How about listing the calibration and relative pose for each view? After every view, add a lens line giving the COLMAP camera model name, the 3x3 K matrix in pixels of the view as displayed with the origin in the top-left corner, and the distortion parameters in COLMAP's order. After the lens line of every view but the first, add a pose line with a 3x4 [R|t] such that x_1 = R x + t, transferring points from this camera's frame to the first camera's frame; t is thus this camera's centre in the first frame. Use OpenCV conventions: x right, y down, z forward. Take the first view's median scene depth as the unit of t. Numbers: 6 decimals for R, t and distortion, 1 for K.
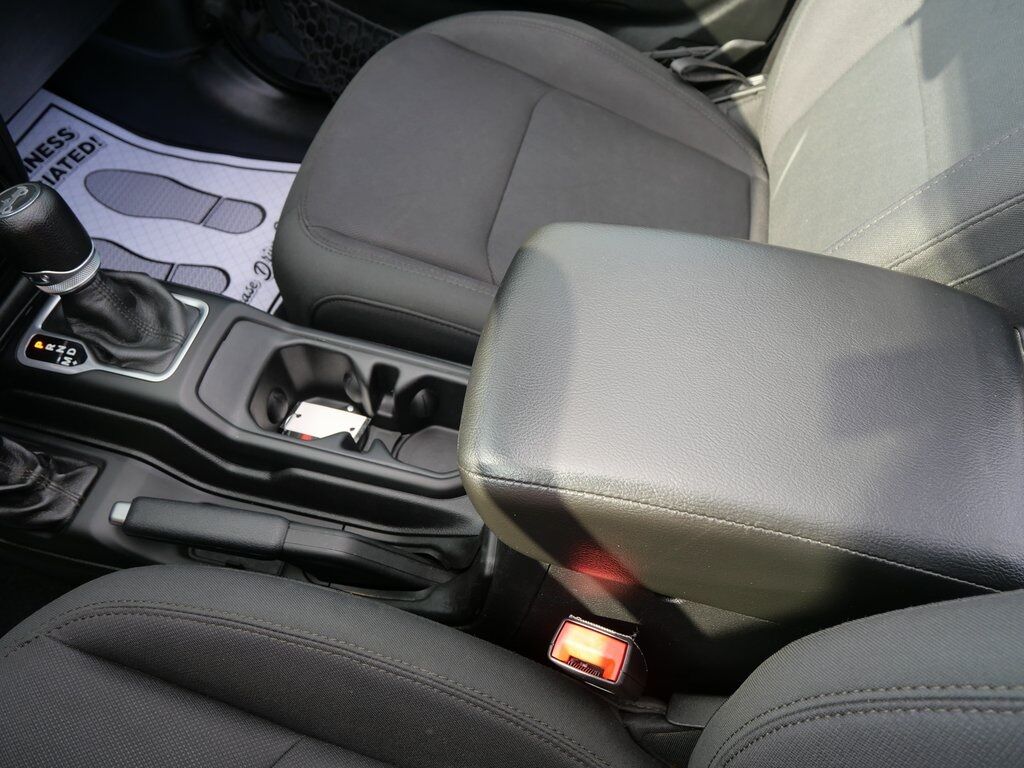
lens RADIAL K [[749.5, 0, 512.0], [0, 749.5, 384.0], [0, 0, 1]] dist [-0.072710, 0.030686]
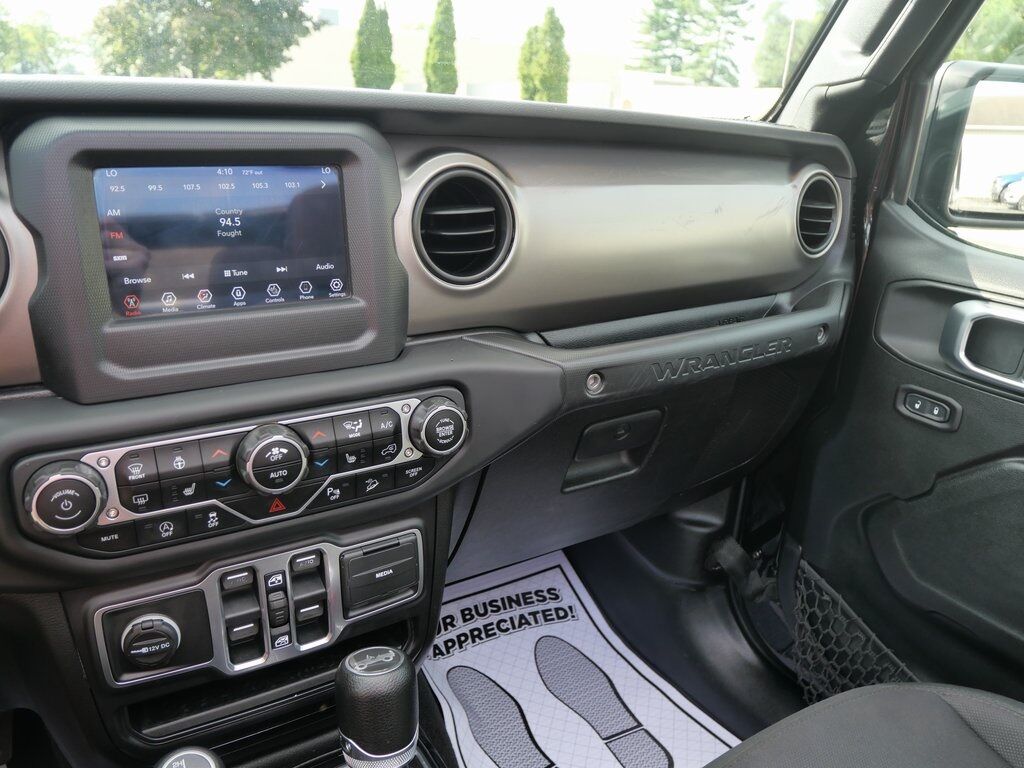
lens RADIAL K [[749.5, 0, 512.0], [0, 749.5, 384.0], [0, 0, 1]] dist [-0.072710, 0.030686]
pose [[0.701085, 0.228599, -0.675443, 0.017547], [-0.599801, 0.701319, -0.385215, -0.180211], [0.385641, 0.675199, 0.628798, 0.151564]]
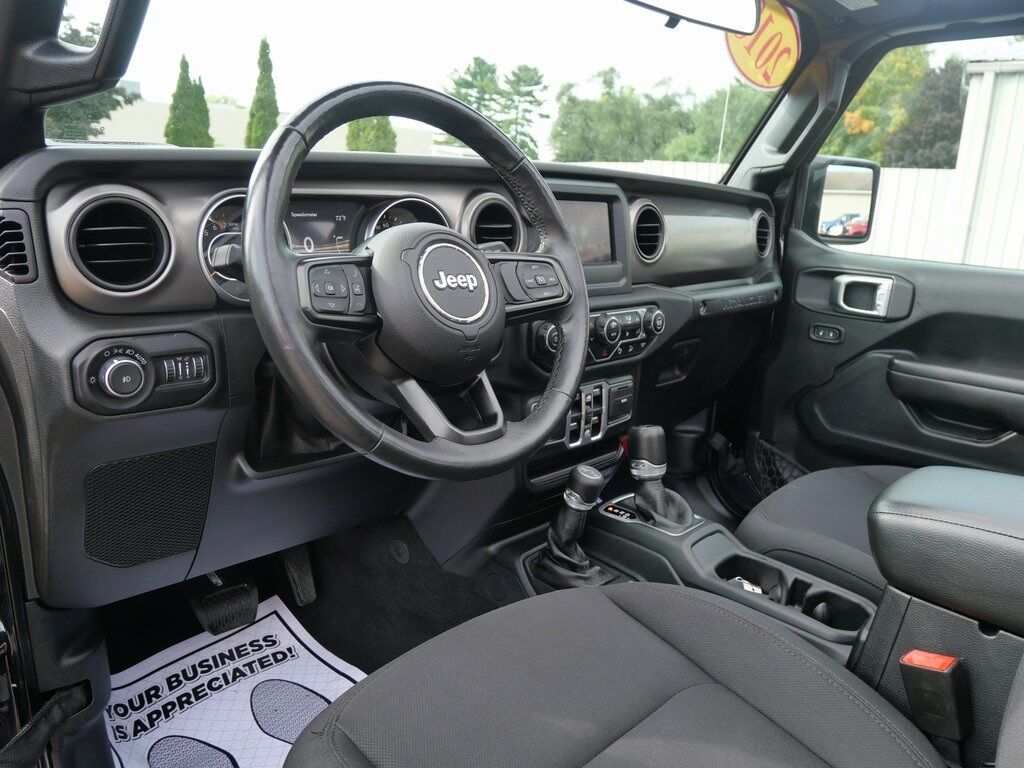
lens RADIAL K [[749.8, 0, 512.0], [0, 749.8, 384.0], [0, 0, 1]] dist [-0.071352, 0.000406]
pose [[0.853038, 0.122041, -0.507377, 0.041313], [-0.438685, 0.694283, -0.570549, 0.778367], [0.282633, 0.709279, 0.645788, -0.423855]]
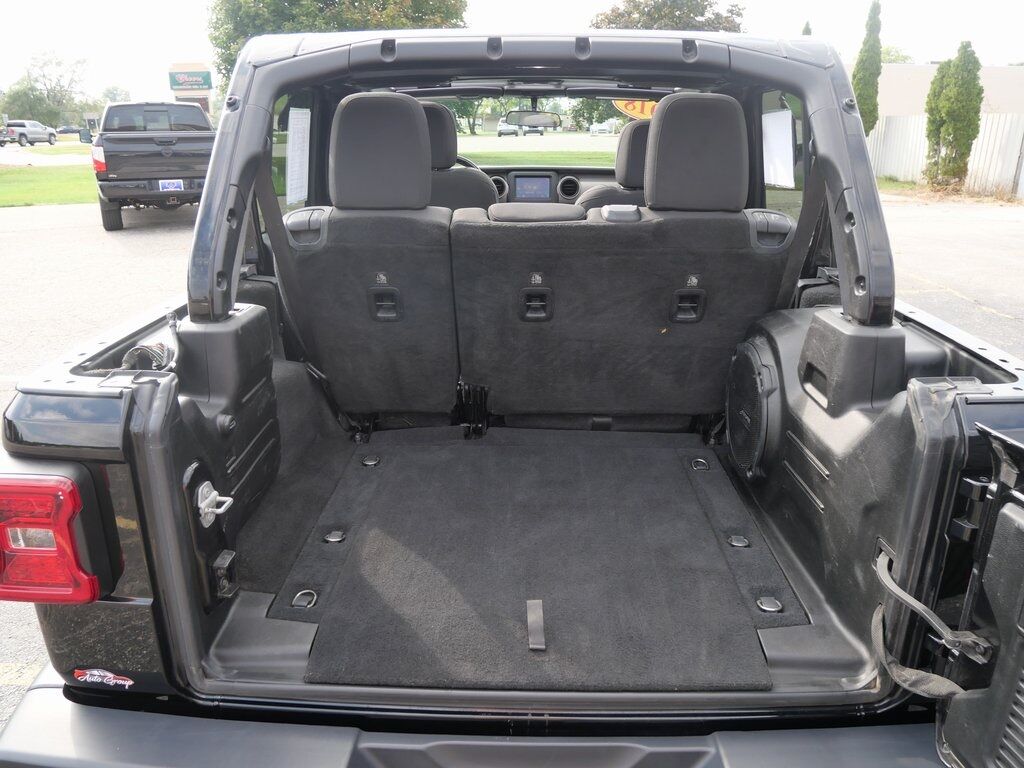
lens RADIAL K [[749.5, 0, 512.0], [0, 749.5, 384.0], [0, 0, 1]] dist [-0.072710, 0.030686]
pose [[0.209476, 0.270258, -0.939724, 4.294336], [-0.808111, 0.588932, -0.010765, 0.540599], [0.550524, 0.761656, 0.341765, -0.377862]]
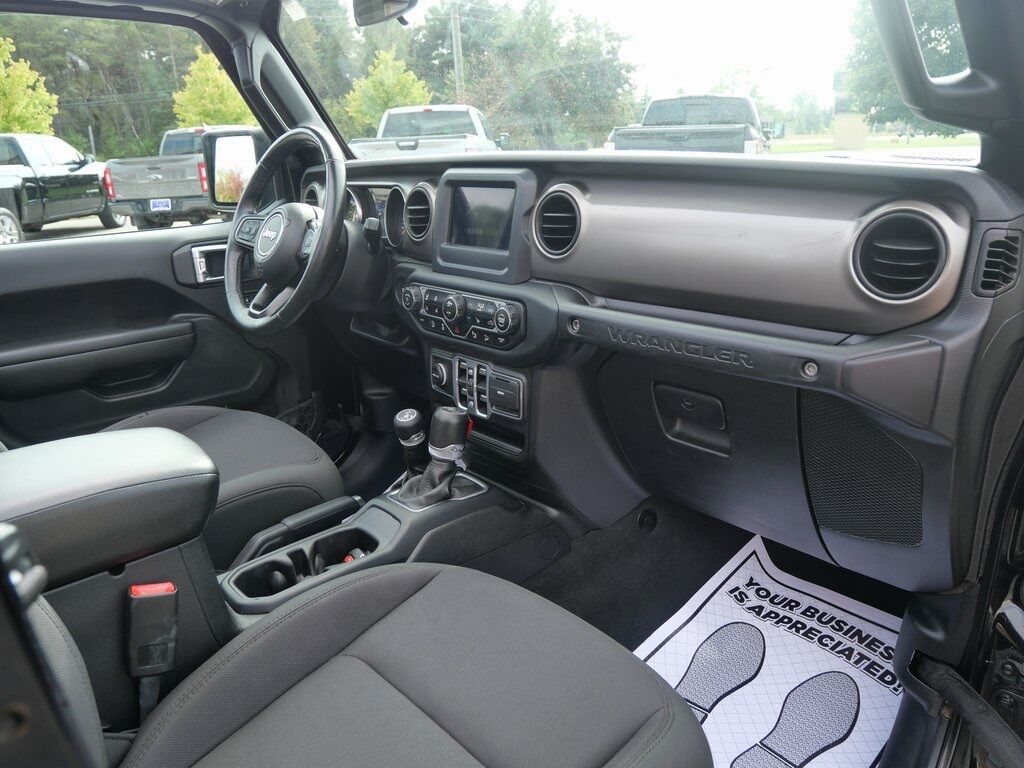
lens RADIAL K [[749.5, 0, 512.0], [0, 749.5, 384.0], [0, 0, 1]] dist [-0.072710, 0.030686]
pose [[-0.576860, 0.220605, -0.786490, 0.679220], [-0.680211, 0.403369, 0.612051, -1.295104], [0.452267, 0.888047, -0.082630, 0.888904]]
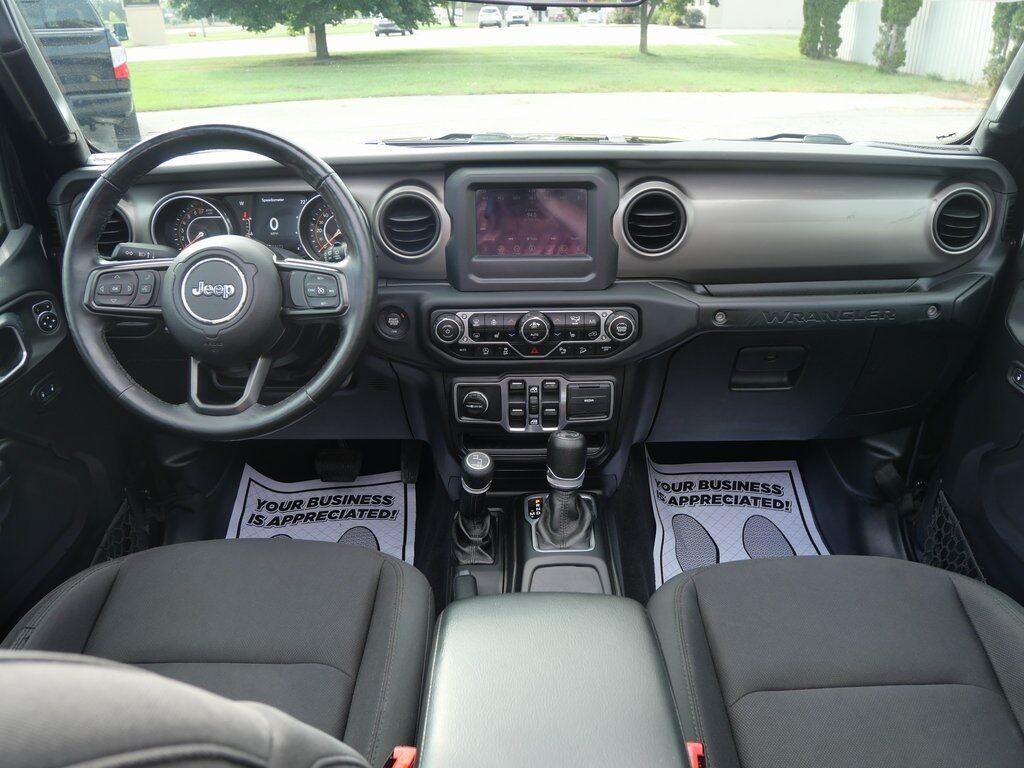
lens RADIAL K [[749.5, 0, 512.0], [0, 749.5, 384.0], [0, 0, 1]] dist [-0.072710, 0.030686]
pose [[0.229078, 0.384816, -0.894114, 0.776121], [-0.799309, 0.598593, 0.052839, -0.240386], [0.555543, 0.702569, 0.444711, -0.062045]]
